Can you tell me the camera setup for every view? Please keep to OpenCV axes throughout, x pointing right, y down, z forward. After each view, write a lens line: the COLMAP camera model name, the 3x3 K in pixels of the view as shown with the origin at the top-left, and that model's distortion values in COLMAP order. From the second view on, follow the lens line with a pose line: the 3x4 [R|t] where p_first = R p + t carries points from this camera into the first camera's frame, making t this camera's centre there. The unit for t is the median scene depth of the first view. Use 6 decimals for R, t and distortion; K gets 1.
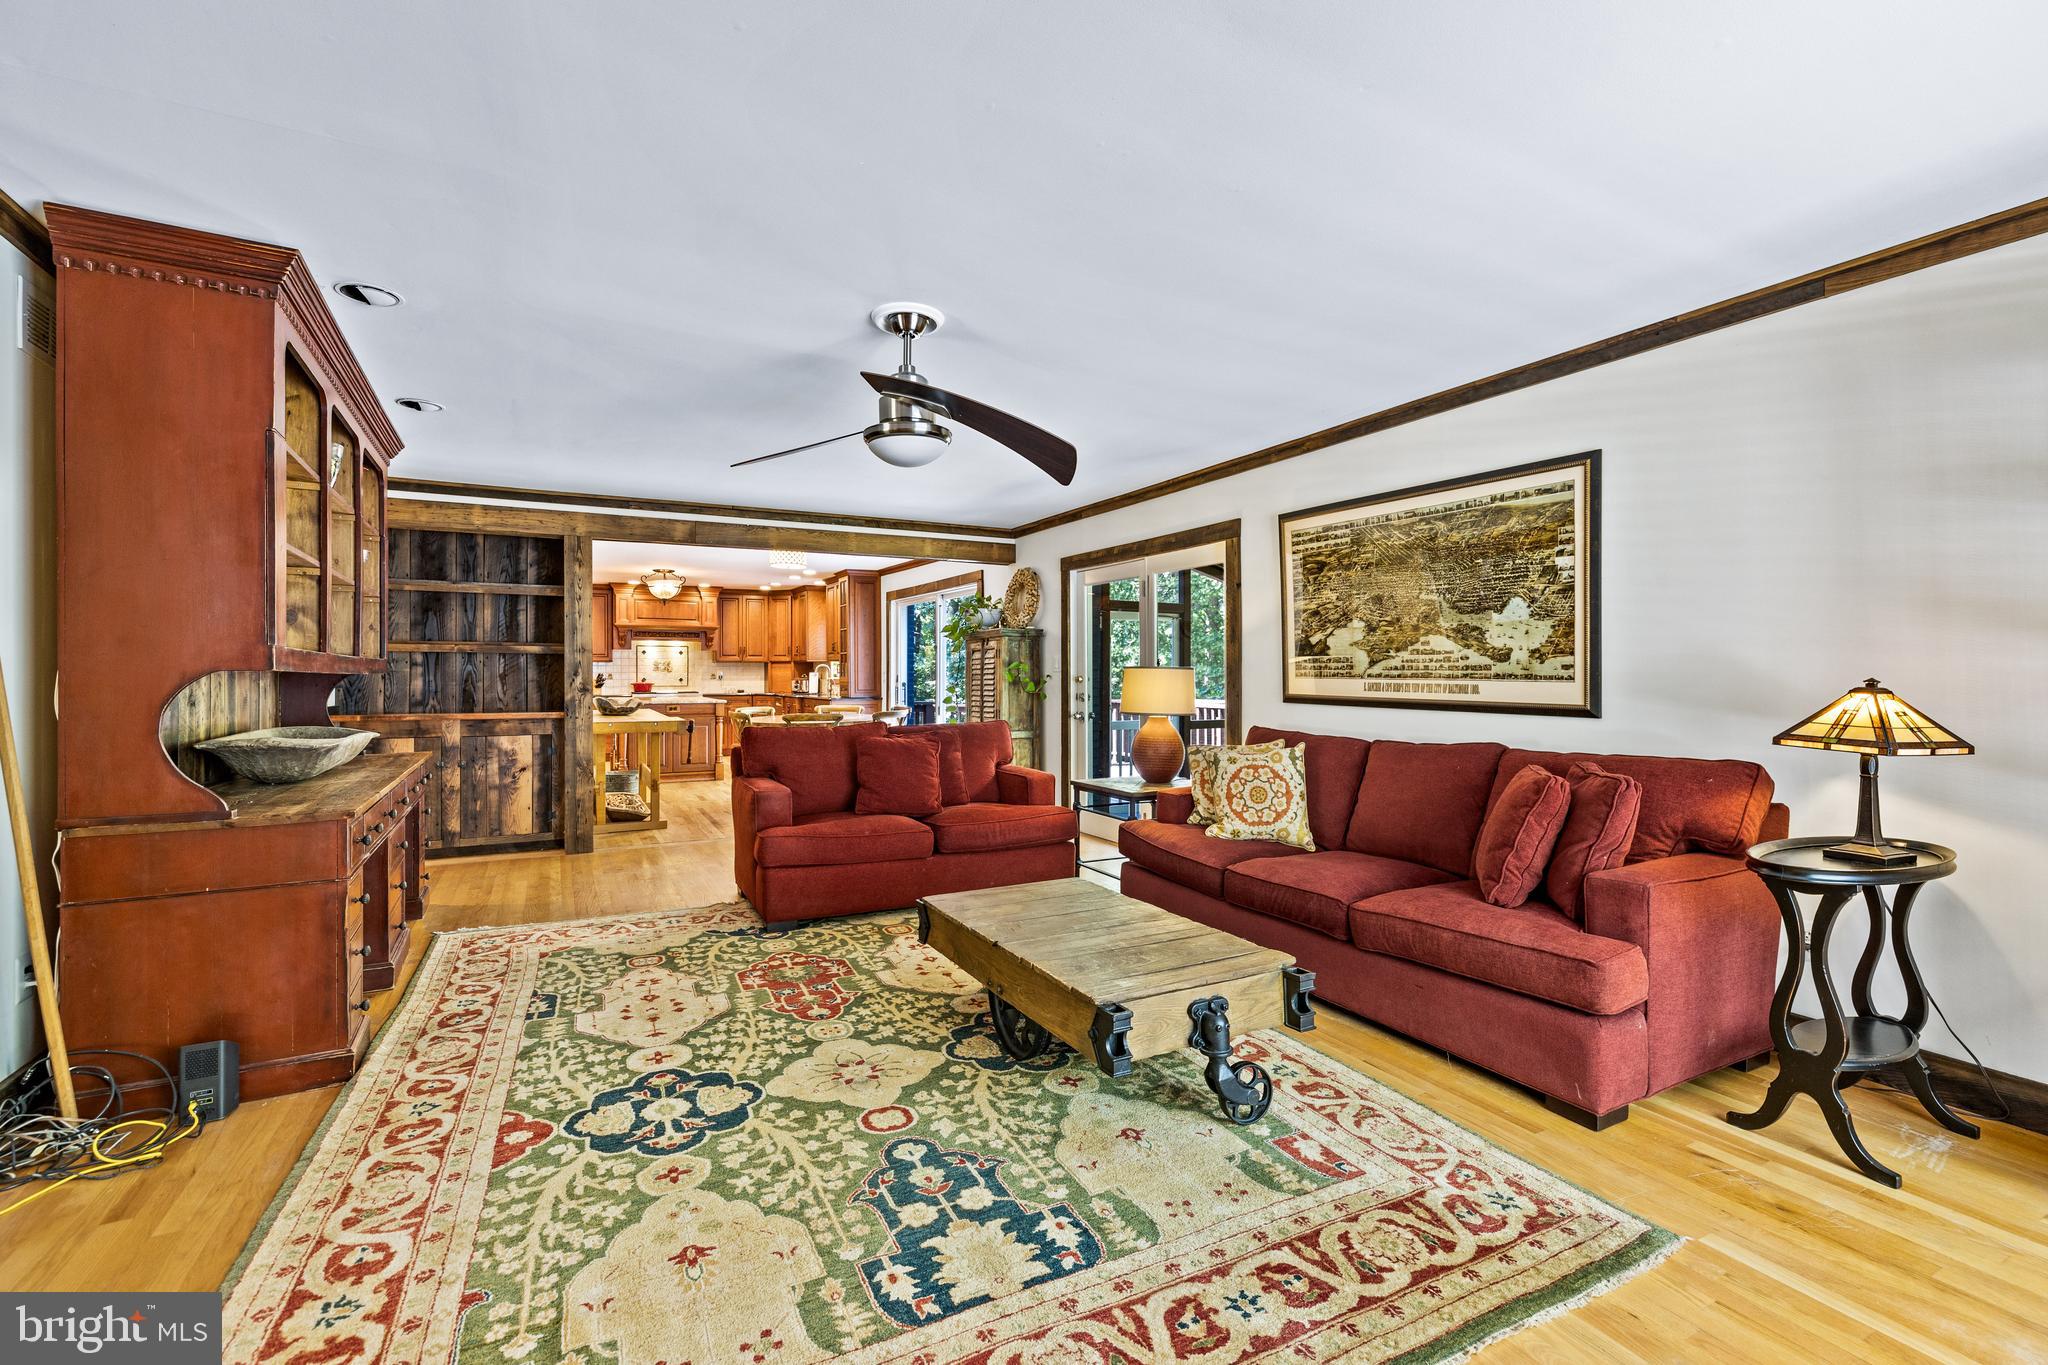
lens RADIAL K [[877.5, 0, 1023.6], [0, 877.5, 675.3], [0, 0, 1]] dist [0.000521, 0.000798]
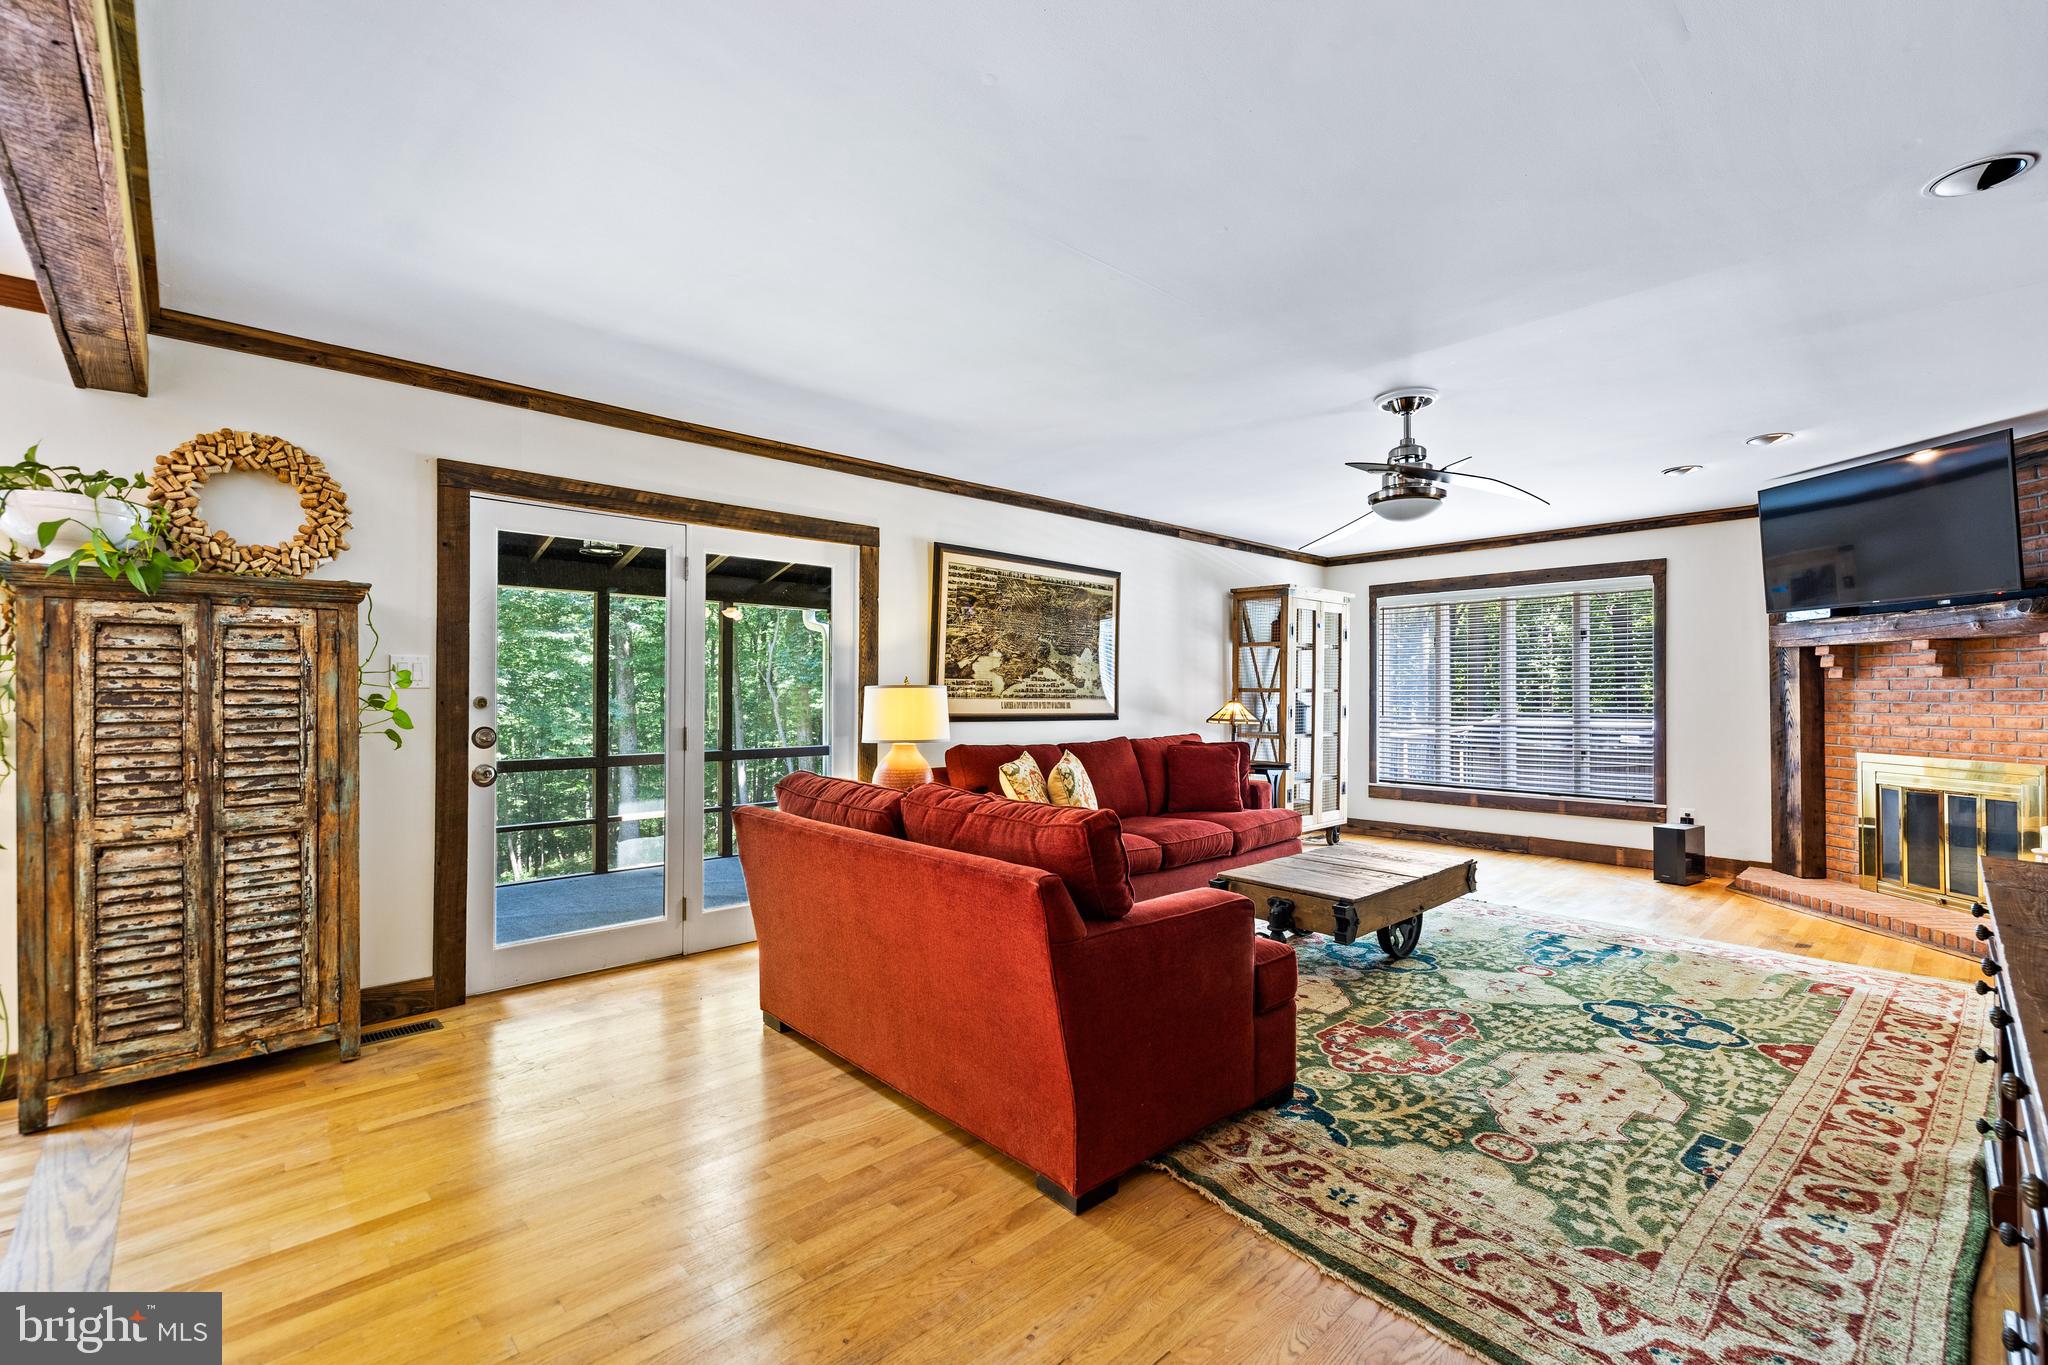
lens RADIAL K [[877.5, 0, 1017.9], [0, 877.5, 692.7], [0, 0, 1]] dist [0.000521, 0.000798]
pose [[-0.246948, 0.002732, 0.969025, -1.009236], [-0.001649, 0.999993, -0.003240, -0.000775], [-0.969027, -0.002398, -0.246942, 1.575762]]
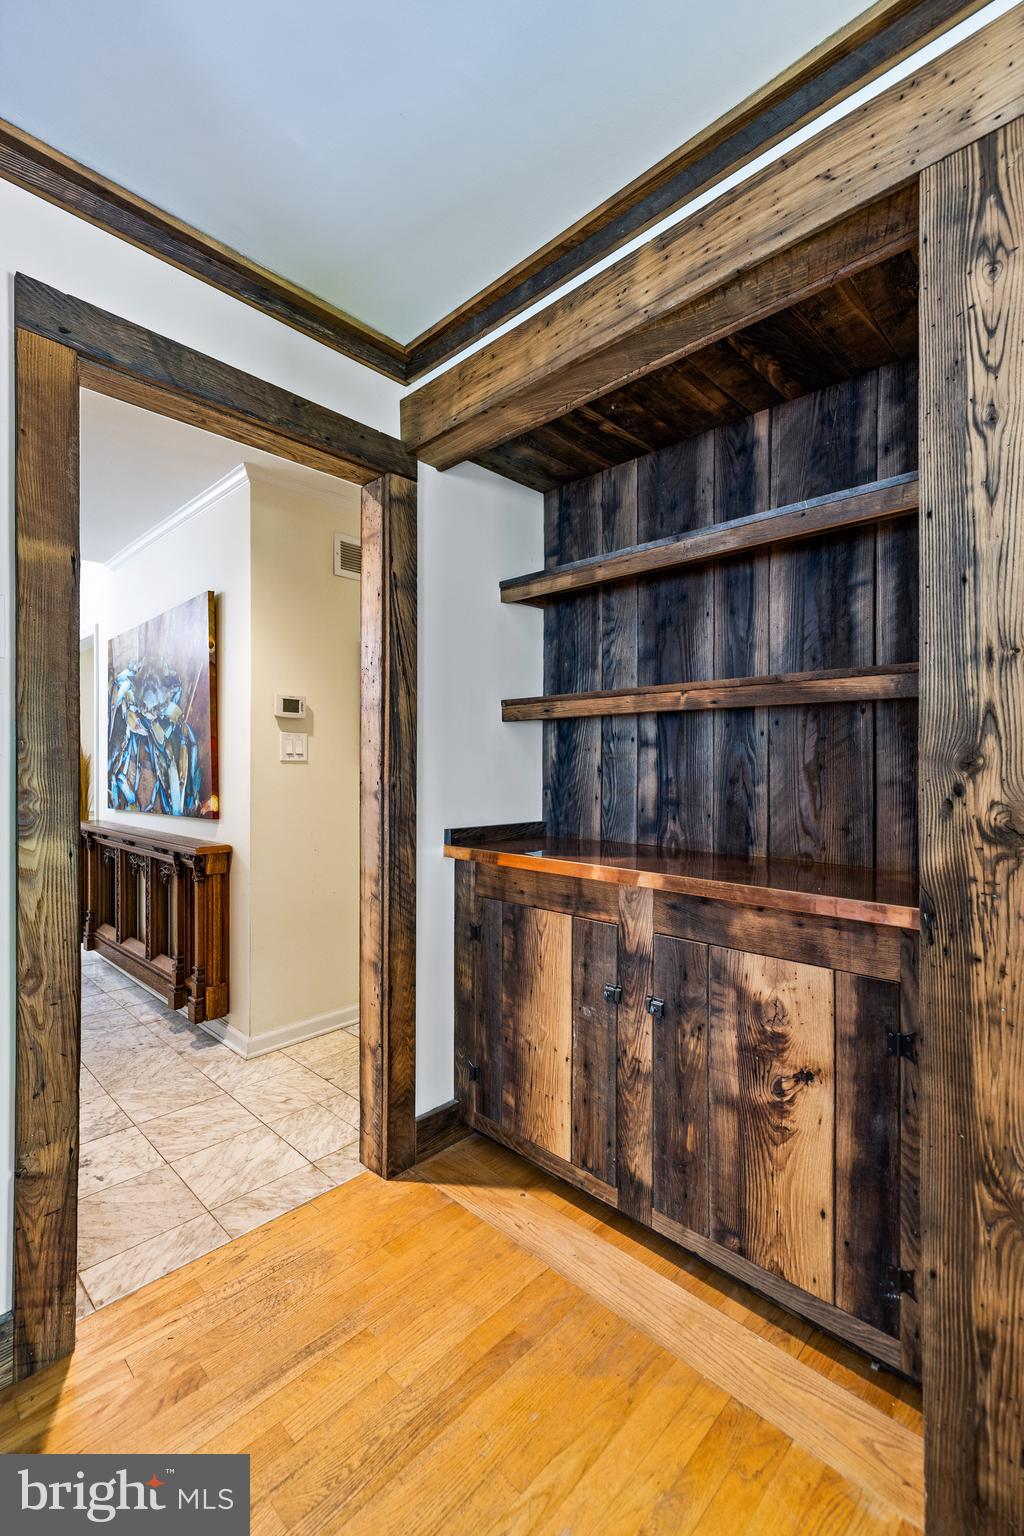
lens RADIAL K [[658.1, 0, 505.2], [0, 658.1, 764.9], [0, 0, 1]] dist [0.000521, 0.000798]
pose [[0.299841, -0.000518, -0.953989, -0.654584], [-0.000528, 1.000000, -0.000709, -0.000930], [0.953989, 0.000716, 0.299841, 1.419080]]
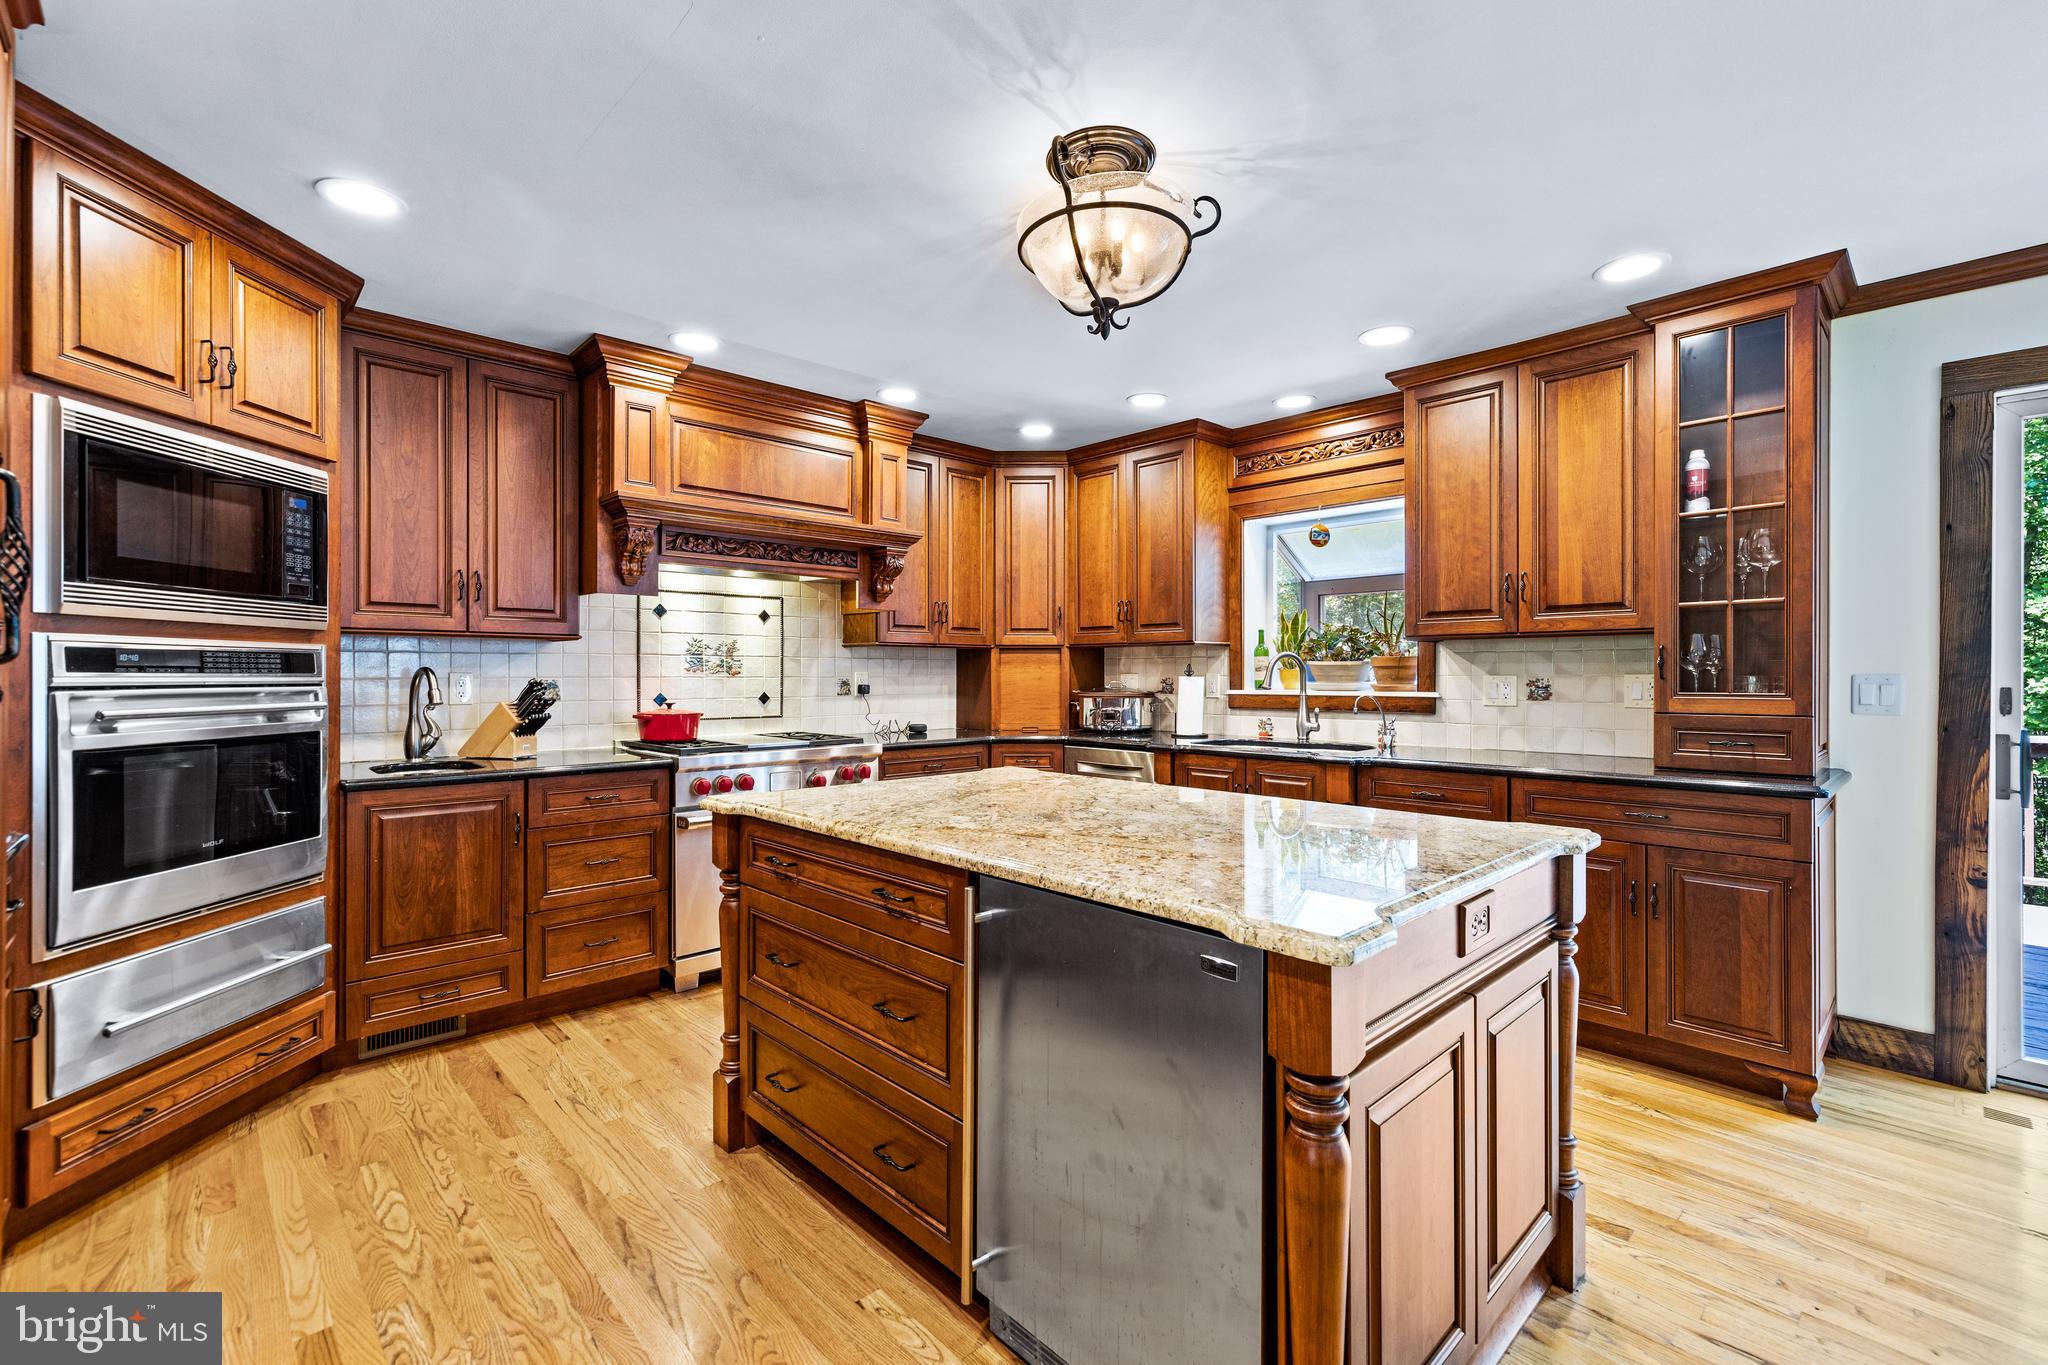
lens RADIAL K [[877.5, 0, 1021.5], [0, 877.5, 670.7], [0, 0, 1]] dist [0.000521, 0.000798]
pose [[0.966684, 0.001141, 0.255970, -1.423322], [0.001053, 0.999964, -0.008435, -0.008281], [-0.255971, 0.008424, 0.966648, 2.453860]]
